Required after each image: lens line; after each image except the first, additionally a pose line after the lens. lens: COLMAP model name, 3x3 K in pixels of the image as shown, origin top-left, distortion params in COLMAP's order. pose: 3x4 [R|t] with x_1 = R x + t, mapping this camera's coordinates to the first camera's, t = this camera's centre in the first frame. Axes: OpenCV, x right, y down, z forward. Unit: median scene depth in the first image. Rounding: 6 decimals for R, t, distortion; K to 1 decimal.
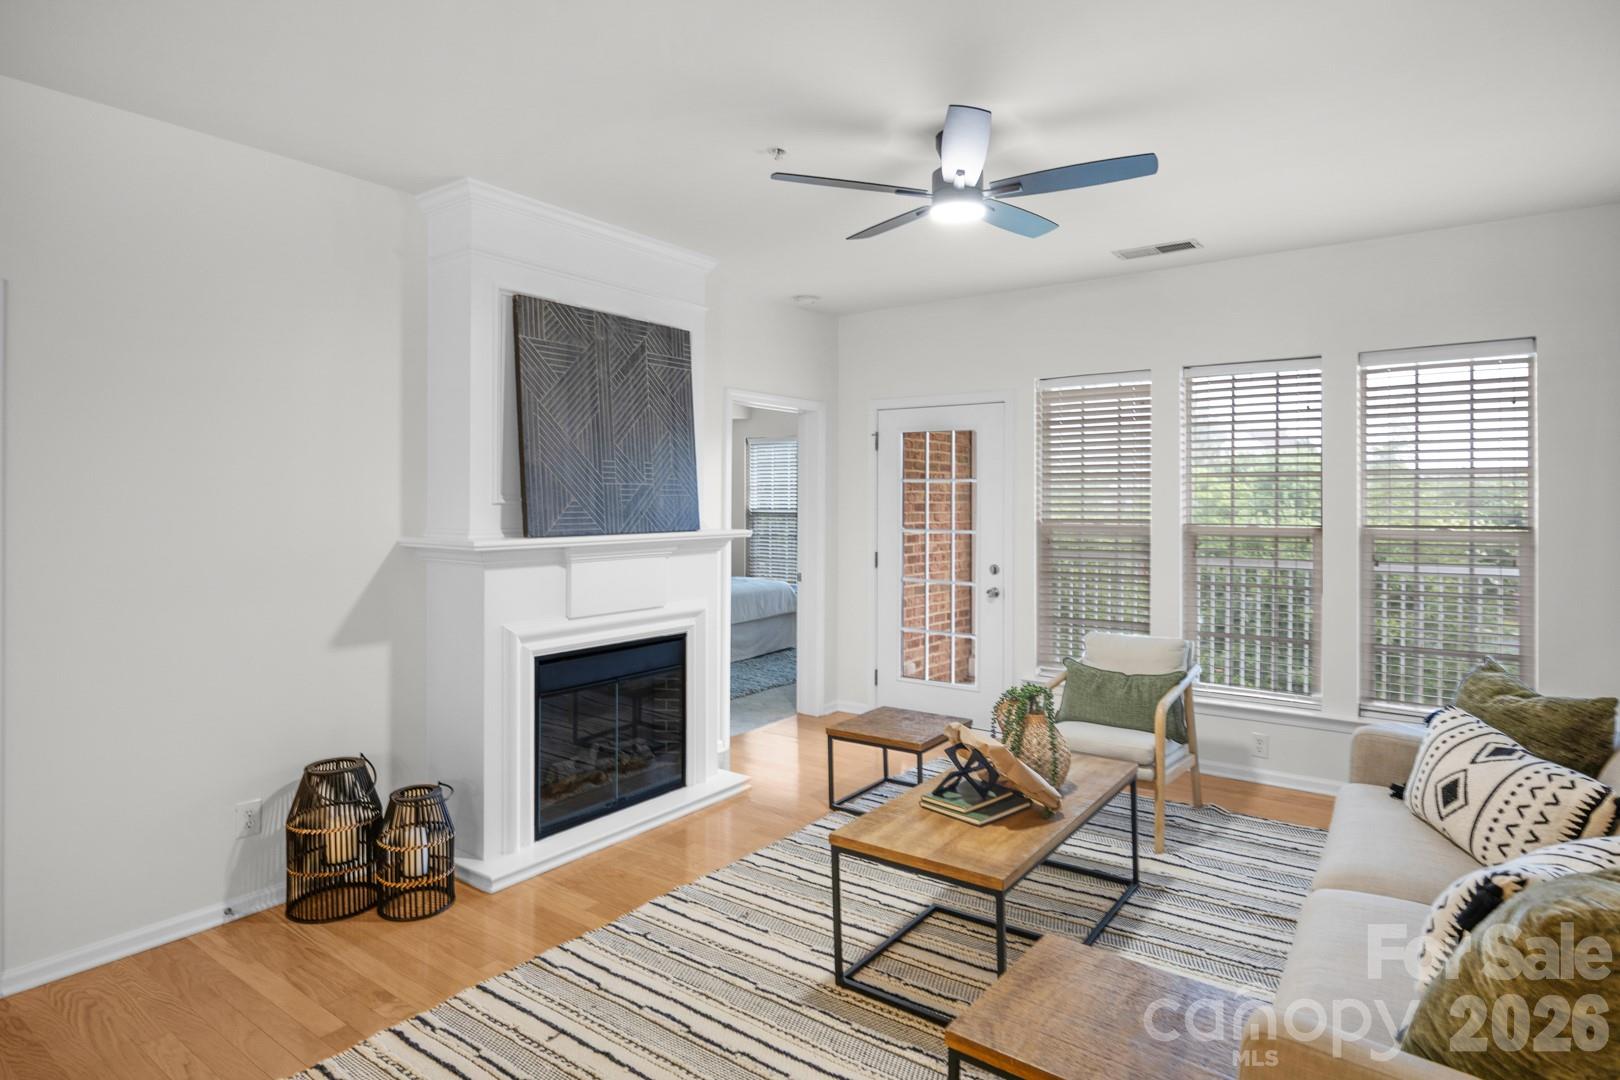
lens RADIAL K [[872.0, 0, 816.0], [0, 872.0, 500.3], [0, 0, 1]] dist [-0.000554, 0.000072]
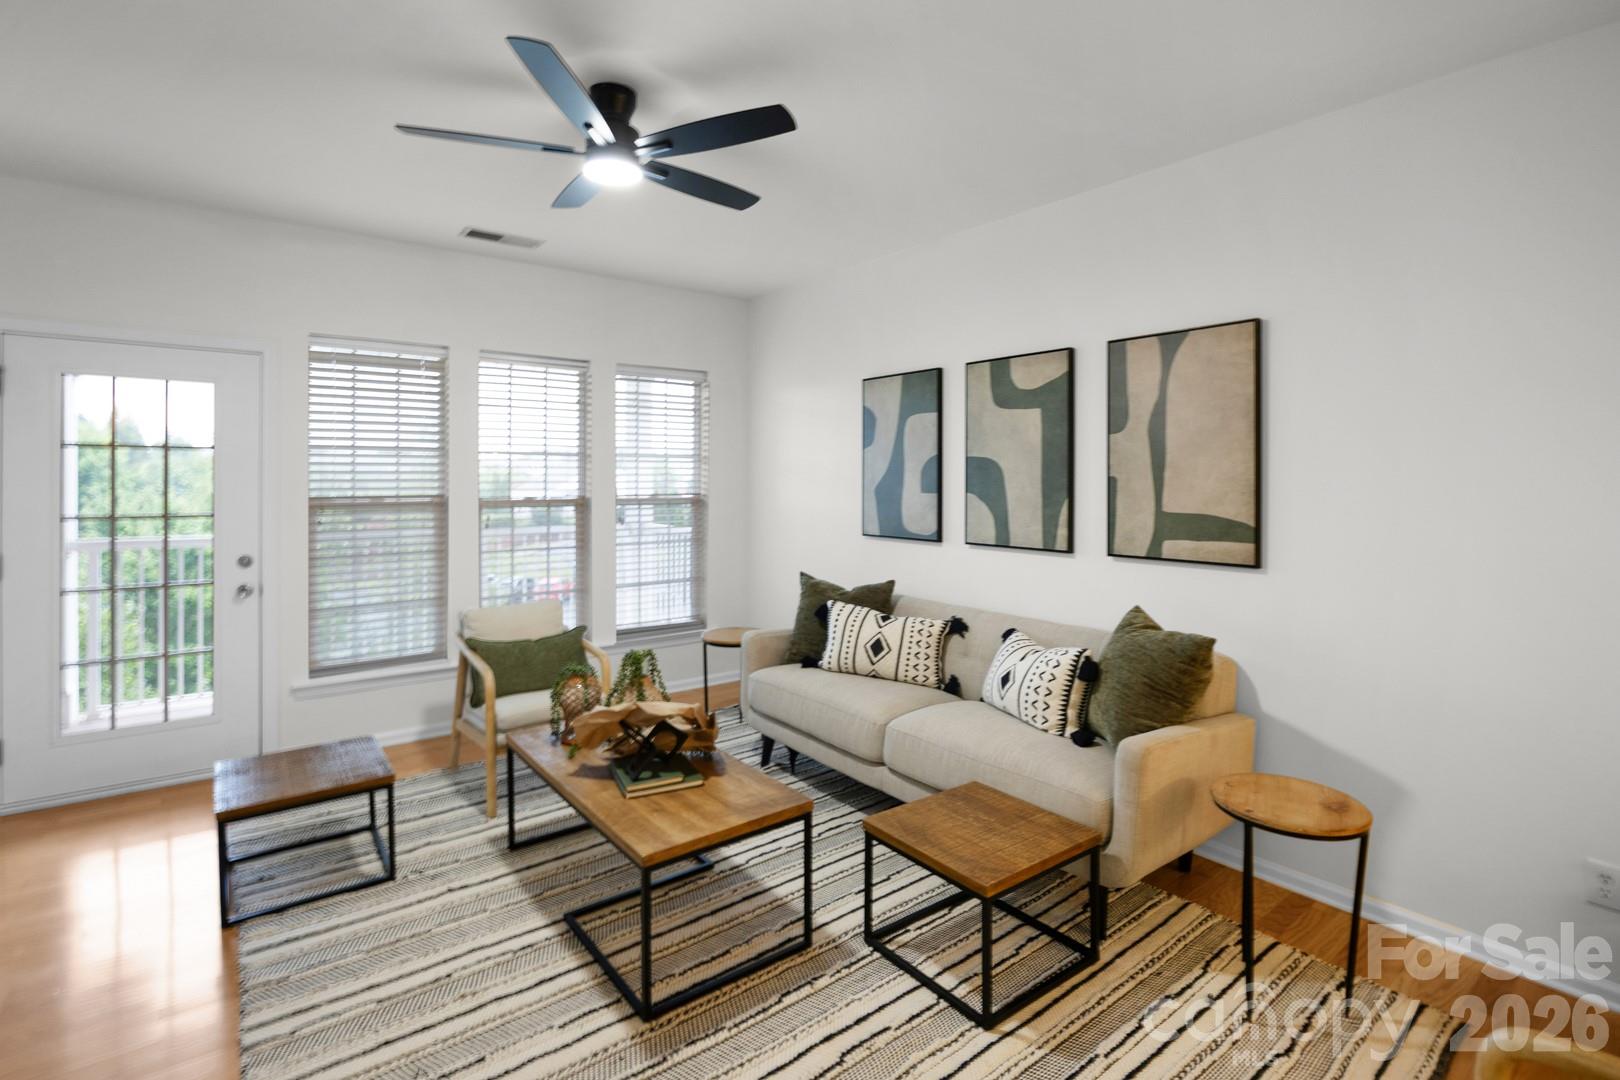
lens RADIAL K [[765.4, 0, 836.5], [0, 765.4, 492.8], [0, 0, 1]] dist [-0.002017, -0.000075]
pose [[0.272781, -0.007813, 0.962044, -0.556300], [-0.002107, 0.999960, 0.008719, 0.017783], [-0.962074, -0.004405, 0.272753, 0.521277]]
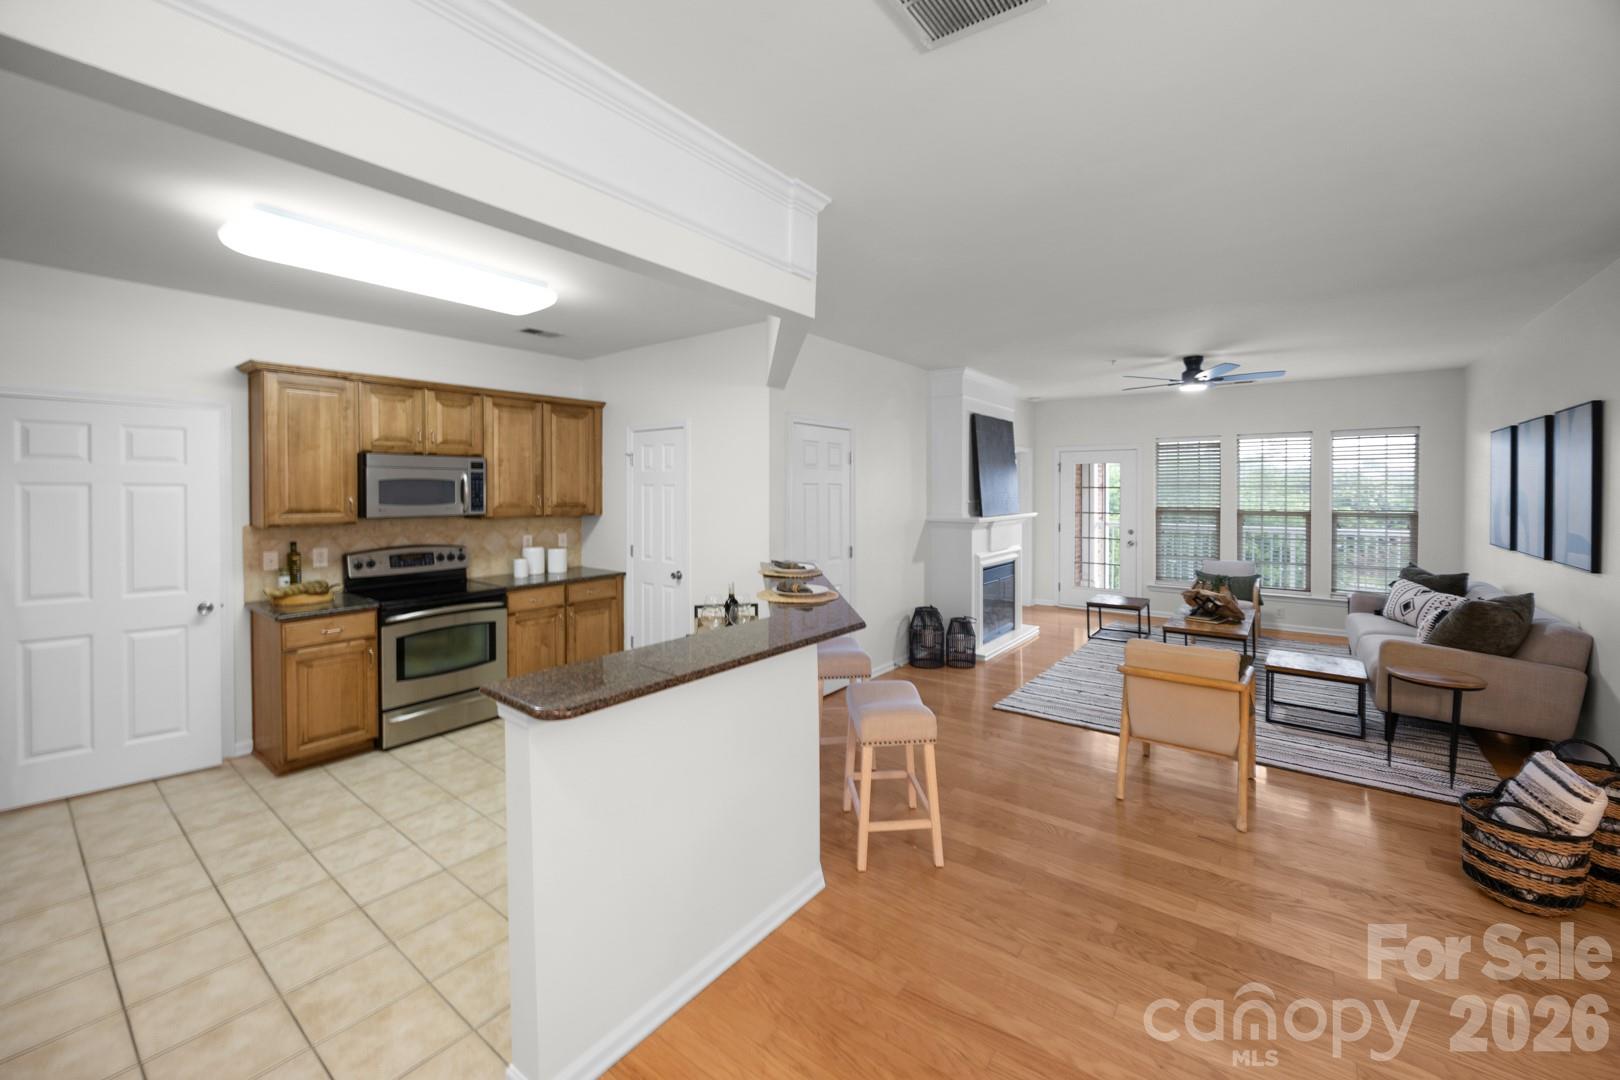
lens RADIAL K [[627.9, 0, 807.1], [0, 627.9, 497.7], [0, 0, 1]] dist [-0.001918, -0.000497]
pose [[0.999627, -0.002023, -0.027241, -0.894728], [0.002374, 0.999915, 0.012855, -0.036369], [0.027213, -0.012915, 0.999546, -0.831497]]
